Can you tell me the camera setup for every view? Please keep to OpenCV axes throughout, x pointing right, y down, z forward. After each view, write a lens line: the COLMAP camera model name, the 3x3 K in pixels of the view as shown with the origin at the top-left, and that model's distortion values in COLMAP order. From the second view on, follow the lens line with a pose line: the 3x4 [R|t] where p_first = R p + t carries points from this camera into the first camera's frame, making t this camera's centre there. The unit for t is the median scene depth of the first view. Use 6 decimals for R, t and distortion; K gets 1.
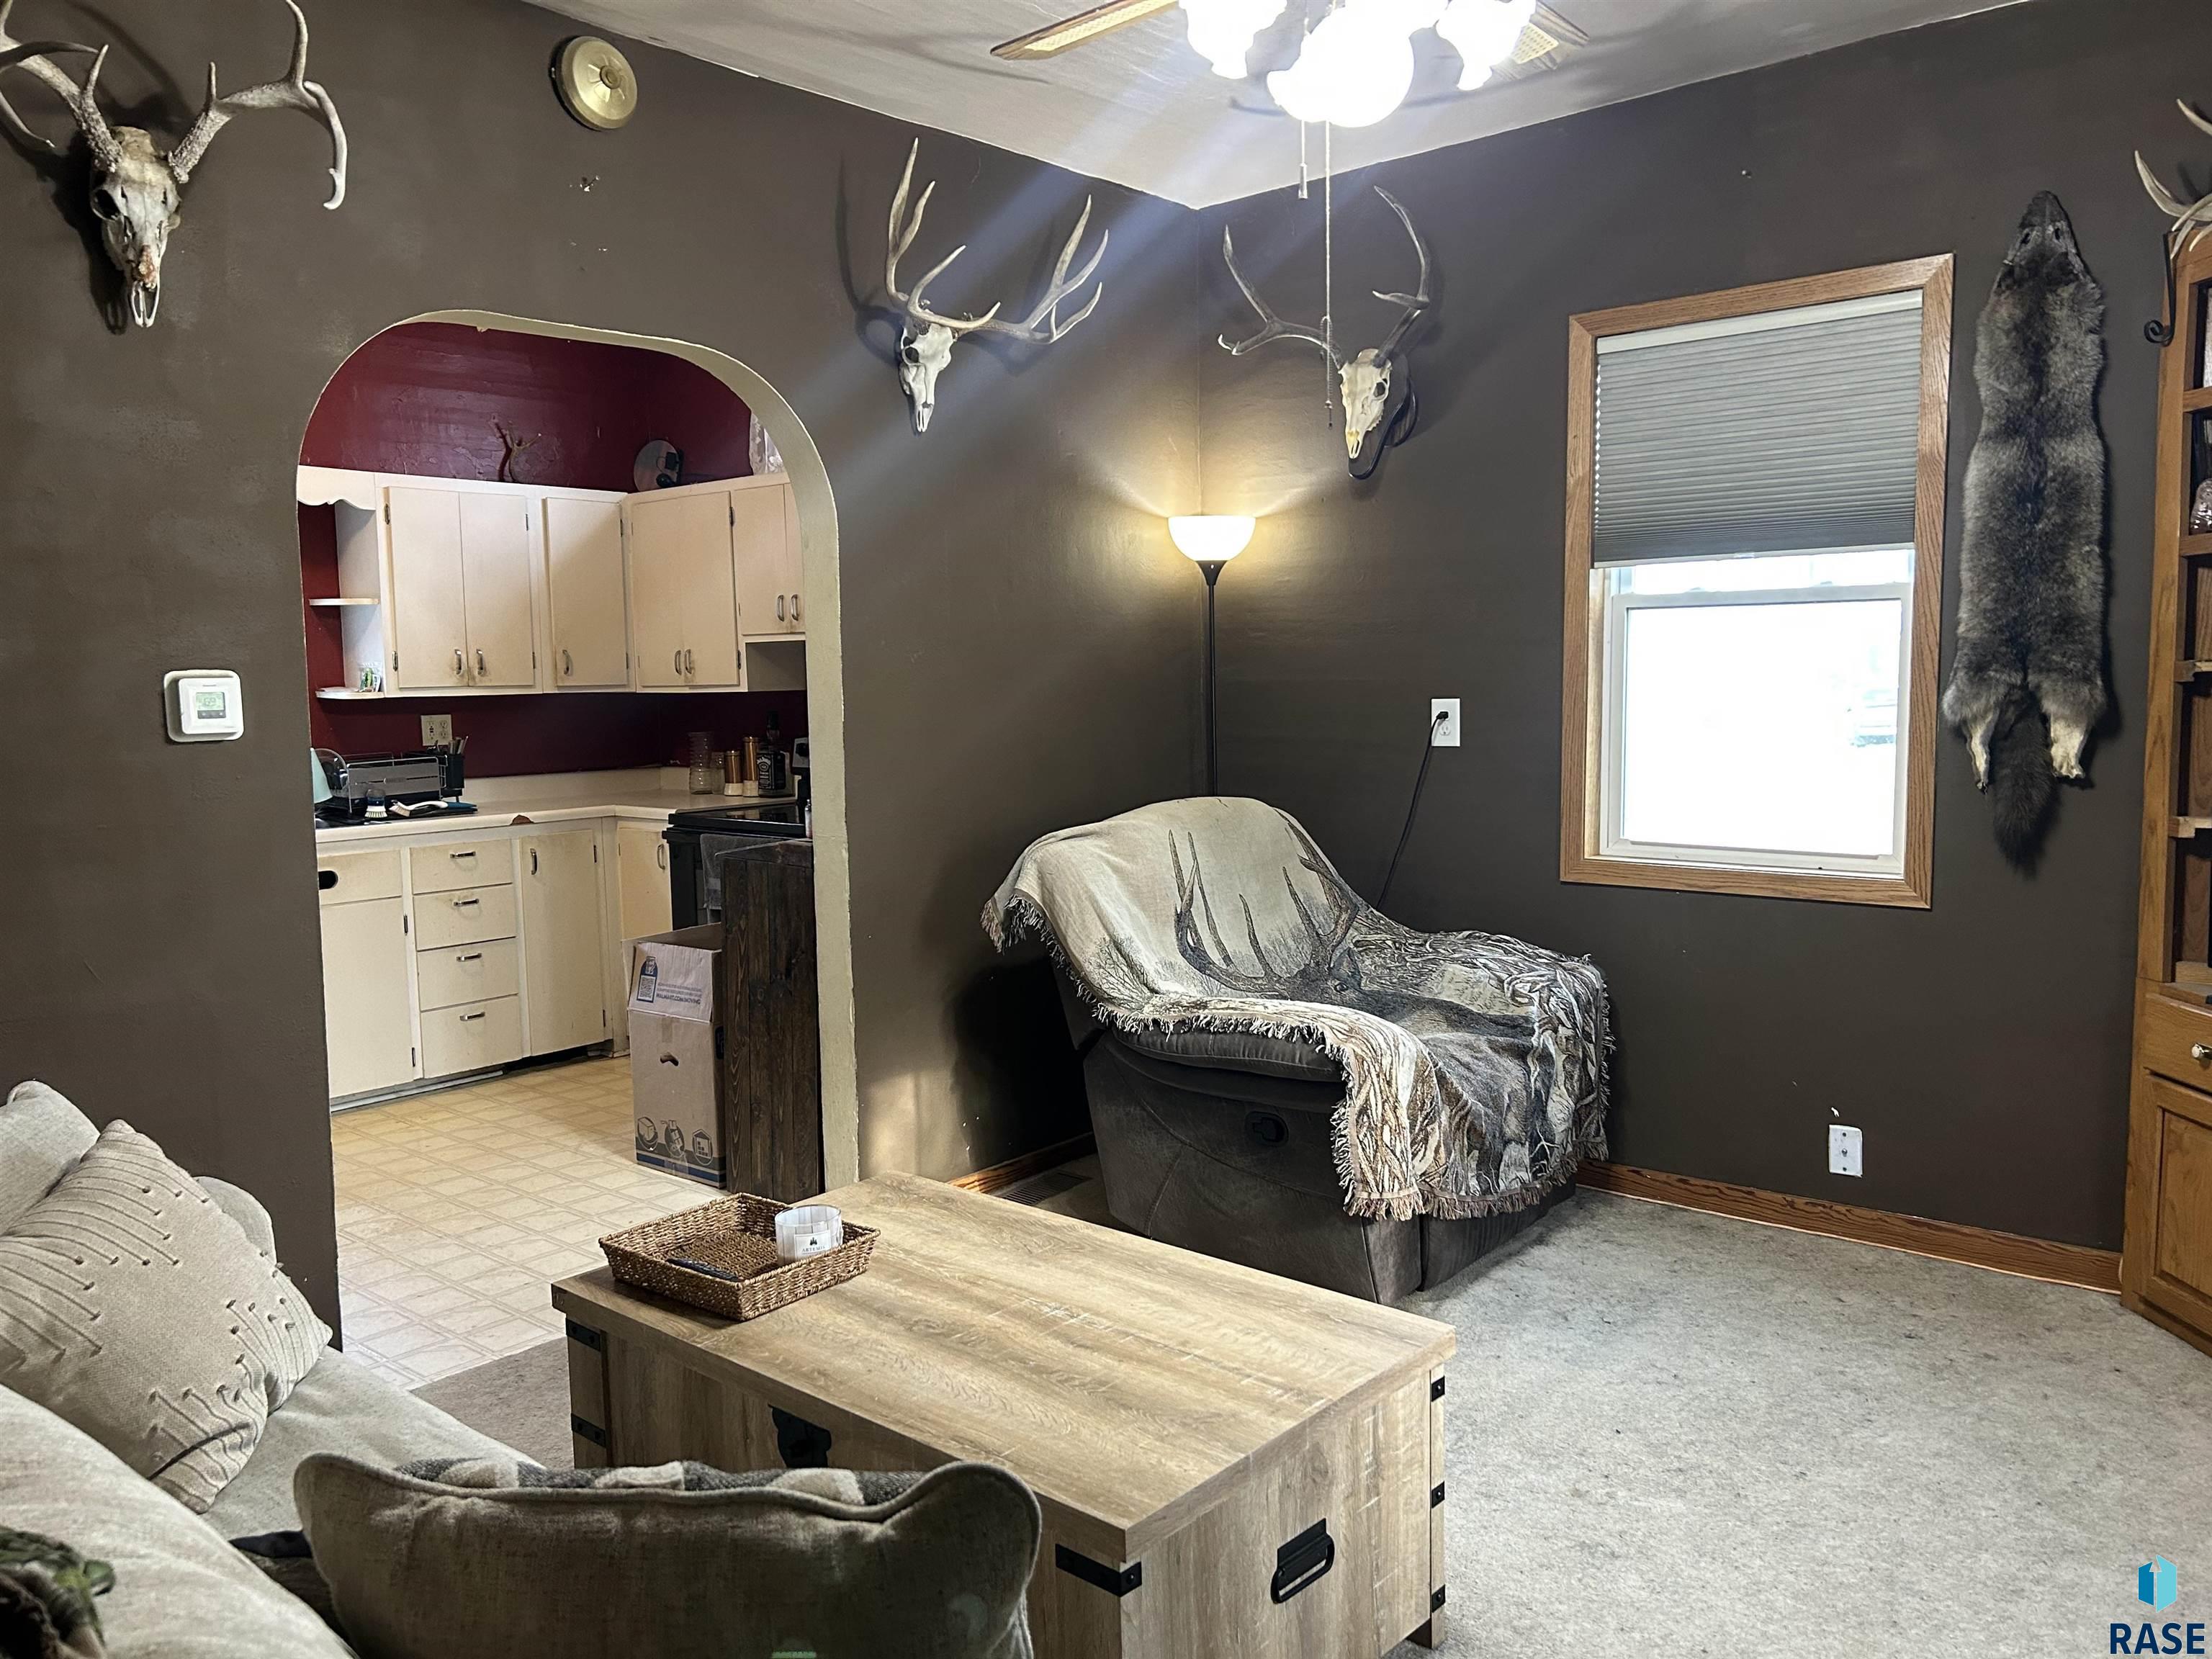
lens RADIAL K [[1654.9, 0, 1102.0], [0, 1654.9, 829.3], [0, 0, 1]] dist [0.061265, -0.073289]
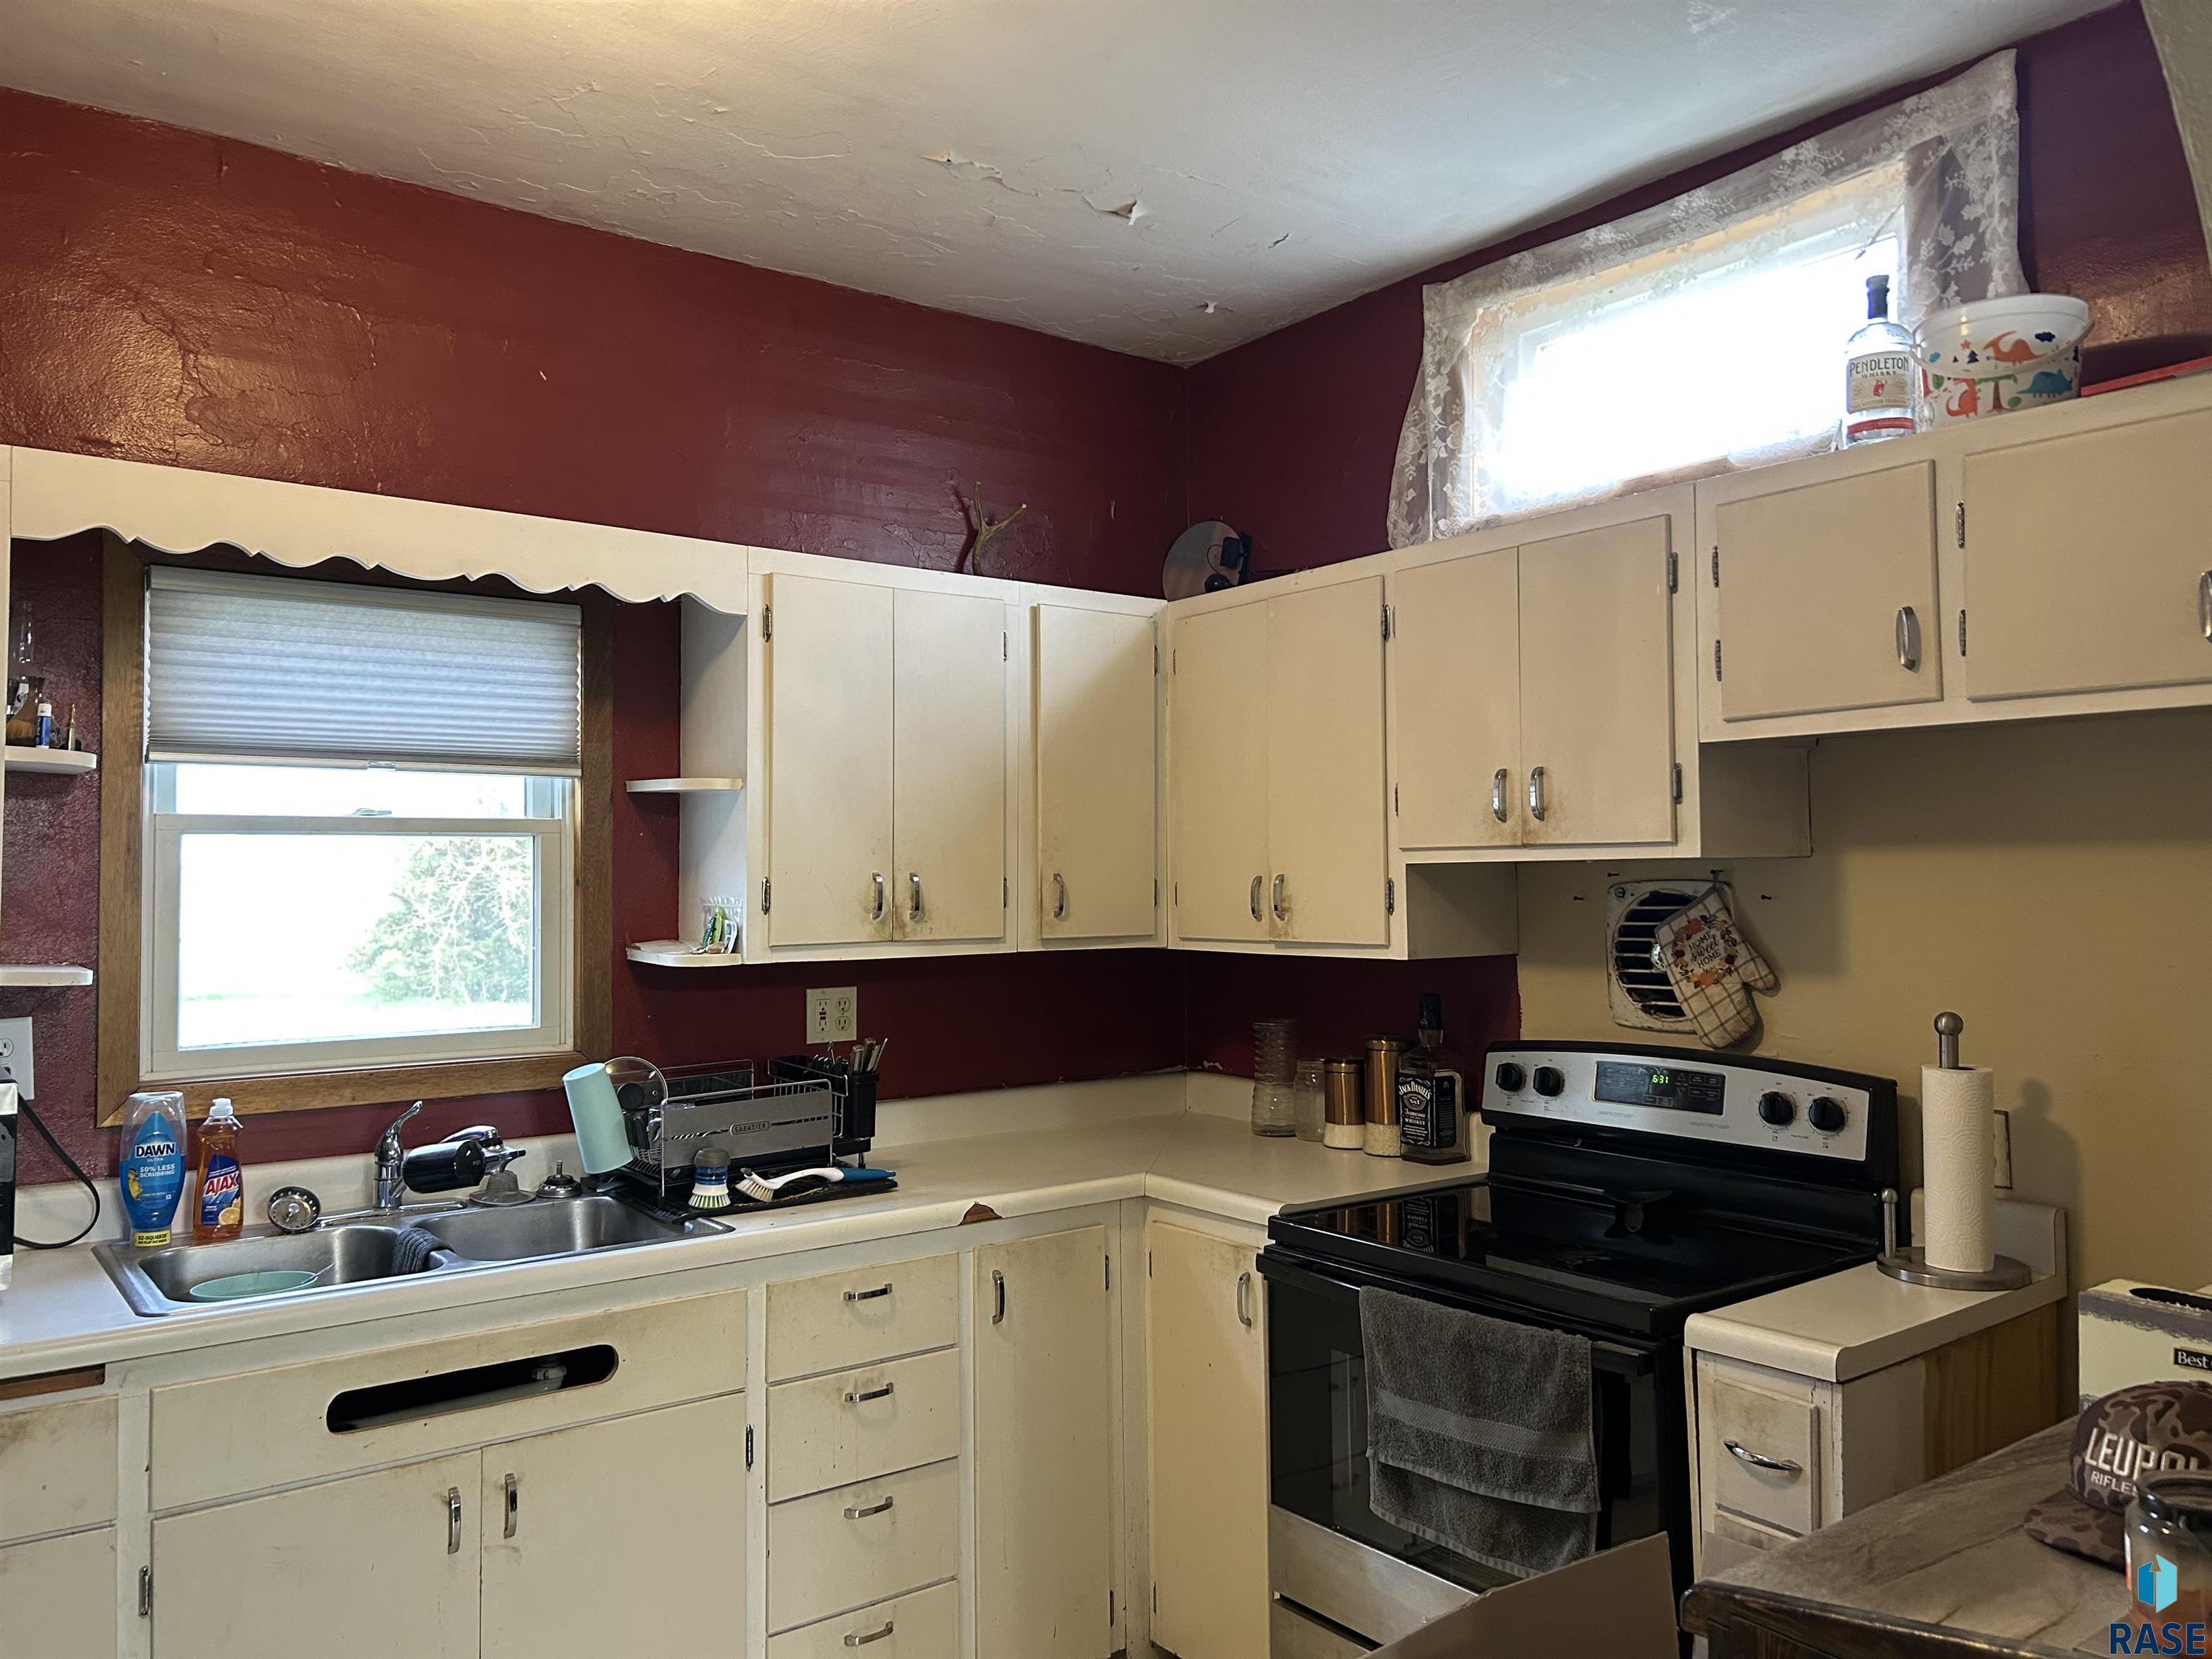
lens RADIAL K [[1654.9, 0, 1114.8], [0, 1654.9, 819.8], [0, 0, 1]] dist [0.061265, -0.073289]
pose [[0.978390, 0.004219, -0.206724, -0.293828], [-0.030749, 0.991643, -0.125293, -0.088563], [0.204468, 0.128942, 0.970344, 0.725206]]
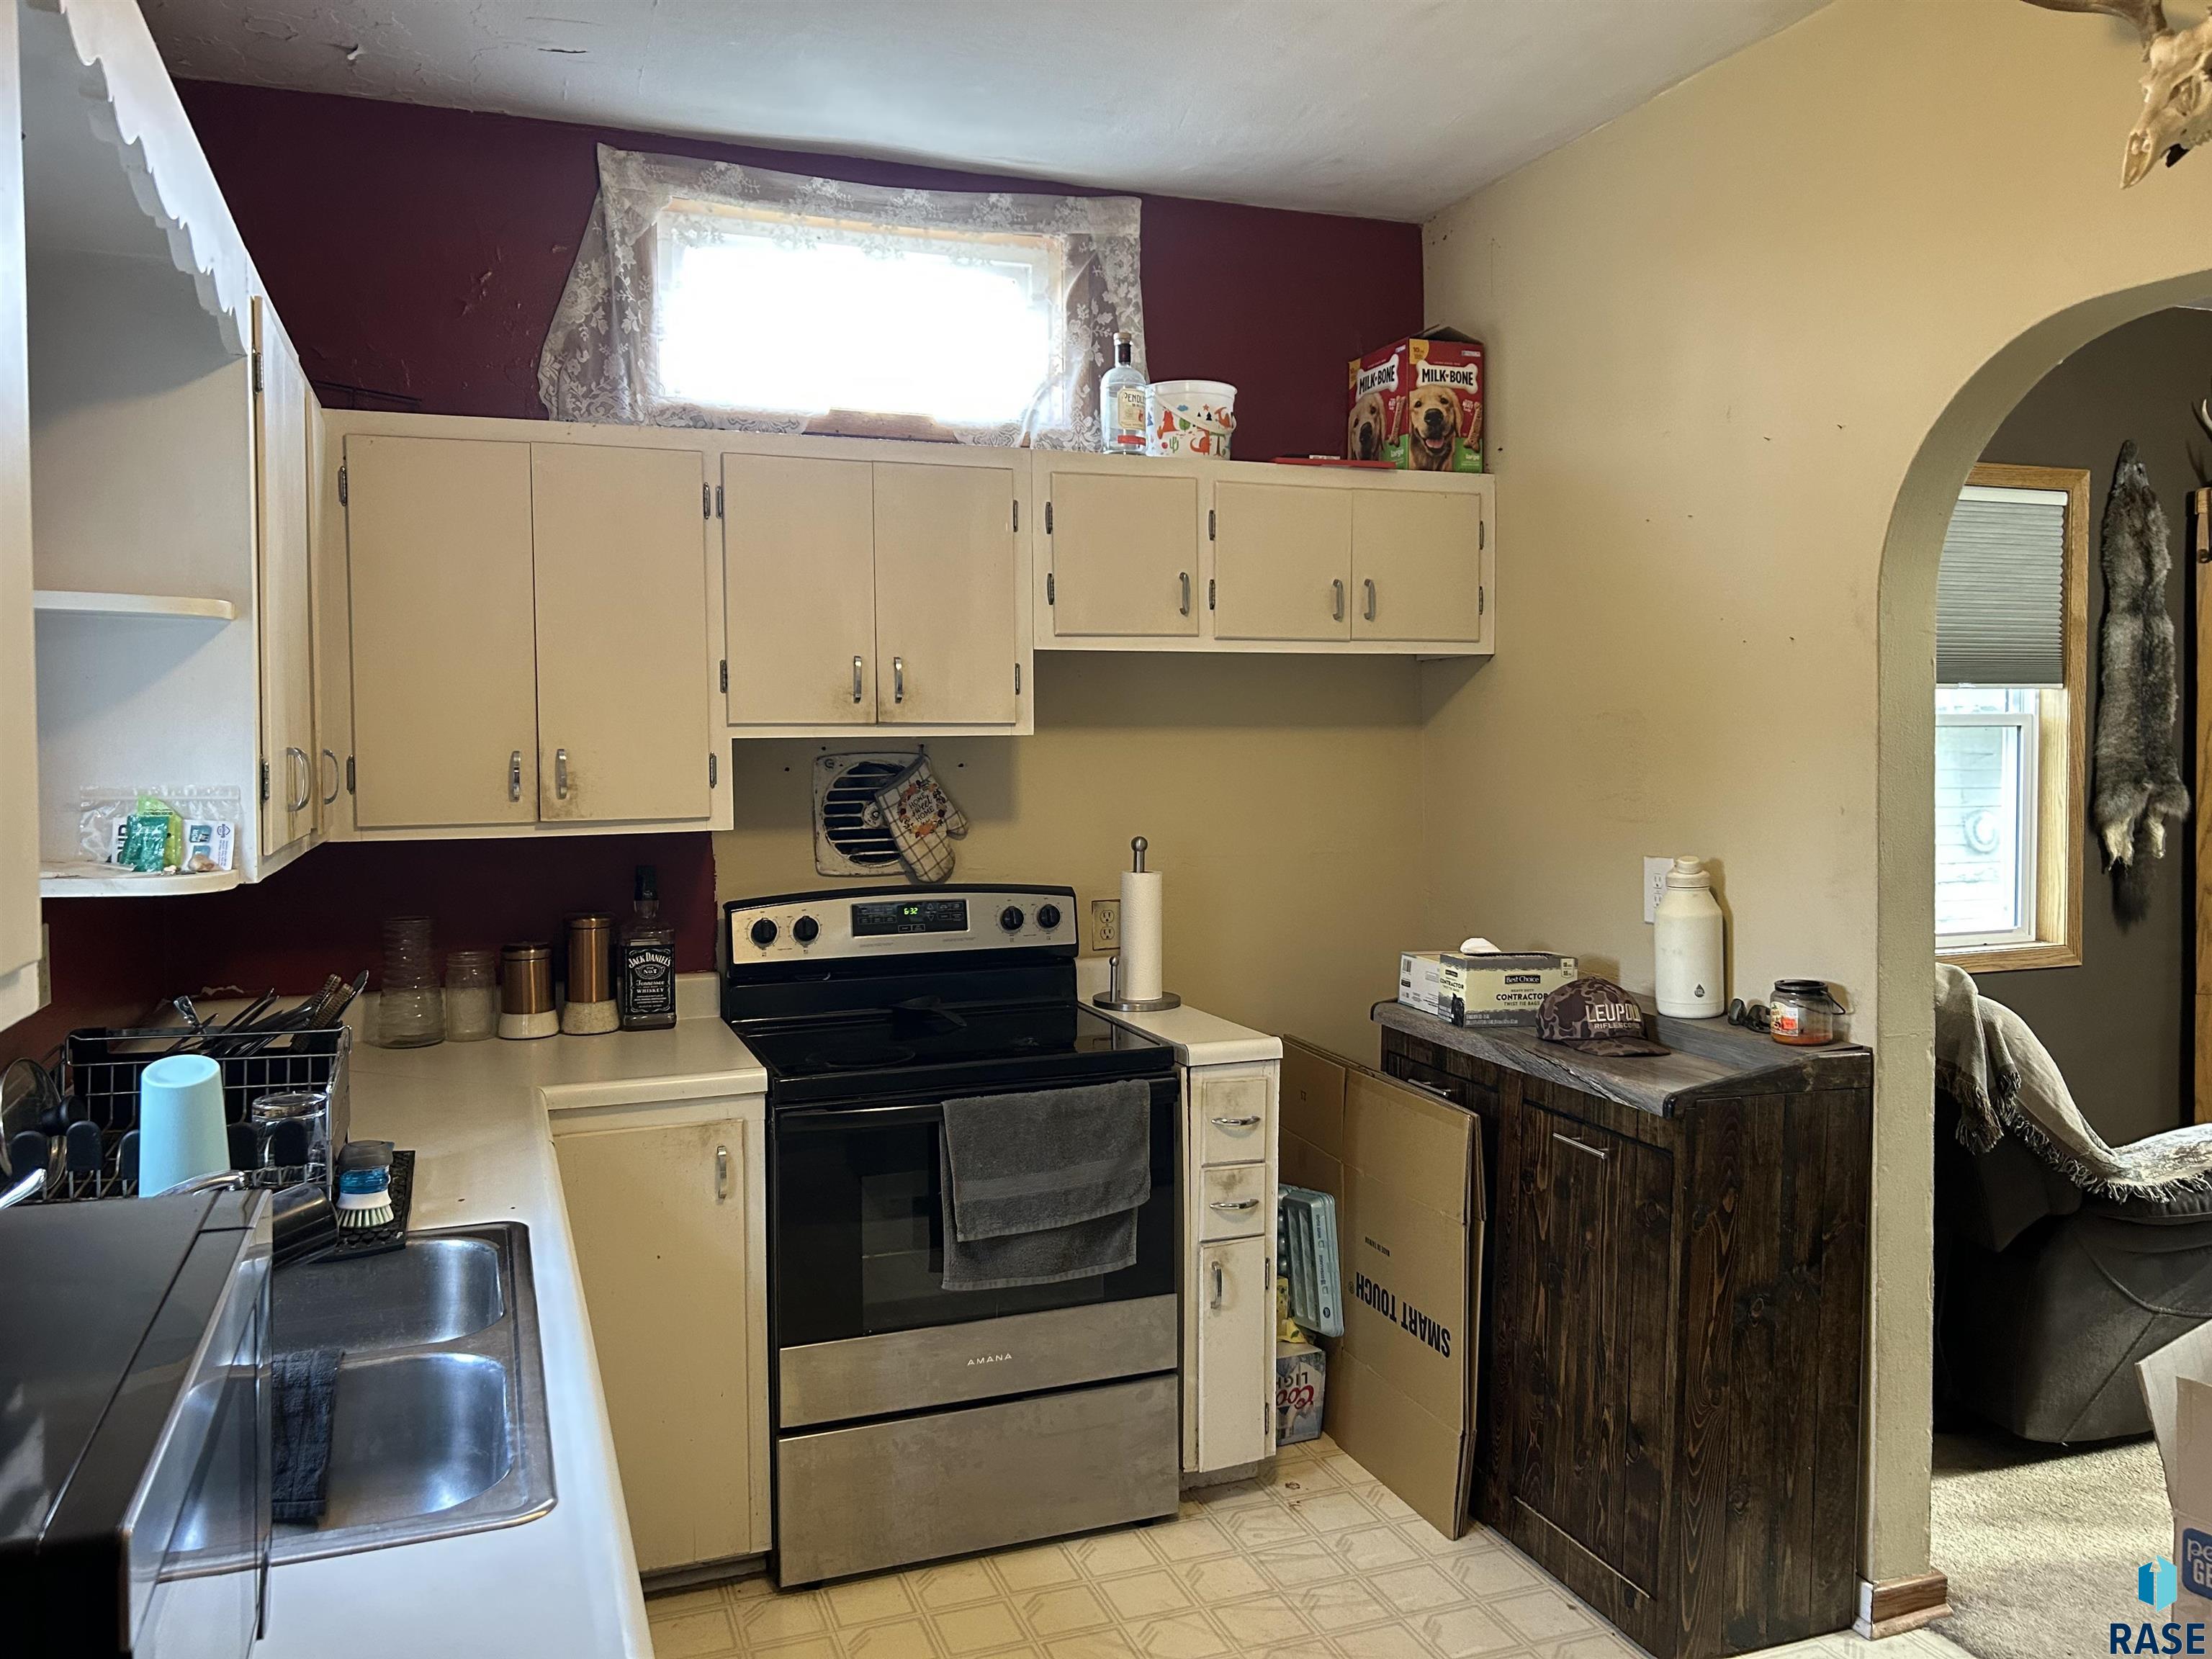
lens RADIAL K [[1654.9, 0, 1124.1], [0, 1654.9, 813.9], [0, 0, 1]] dist [0.061265, -0.073289]
pose [[0.477715, -0.026459, 0.878116, -0.927351], [0.083452, 0.996393, -0.015377, -0.103766], [-0.874542, 0.080626, 0.478200, 0.948633]]
